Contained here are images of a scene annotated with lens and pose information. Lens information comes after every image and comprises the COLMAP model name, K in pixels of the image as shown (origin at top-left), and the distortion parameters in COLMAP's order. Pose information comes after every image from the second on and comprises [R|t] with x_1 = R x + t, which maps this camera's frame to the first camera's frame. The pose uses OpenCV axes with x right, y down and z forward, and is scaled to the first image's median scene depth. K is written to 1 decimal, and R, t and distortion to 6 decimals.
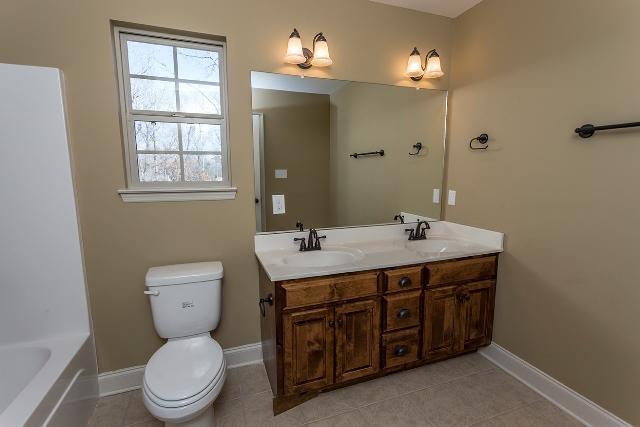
lens RADIAL K [[306.8, 0, 321.4], [0, 306.8, 210.8], [0, 0, 1]] dist [0.004822, 0.000263]
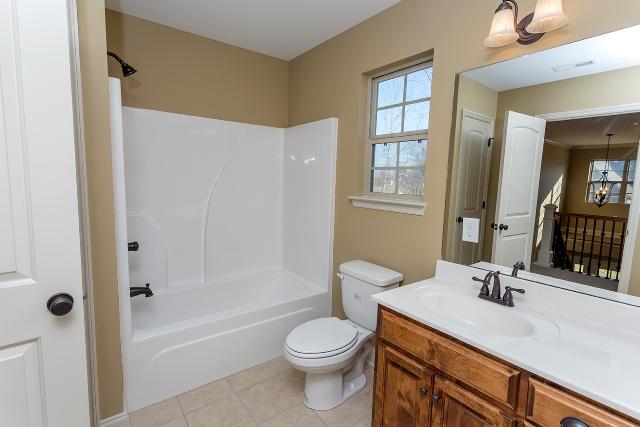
lens RADIAL K [[306.8, 0, 320.5], [0, 306.8, 211.4], [0, 0, 1]] dist [0.004822, 0.000263]
pose [[0.296009, 0.112339, -0.948556, 0.594694], [-0.150773, 0.986106, 0.069735, -0.078280], [0.943211, 0.122374, 0.308834, 0.451824]]
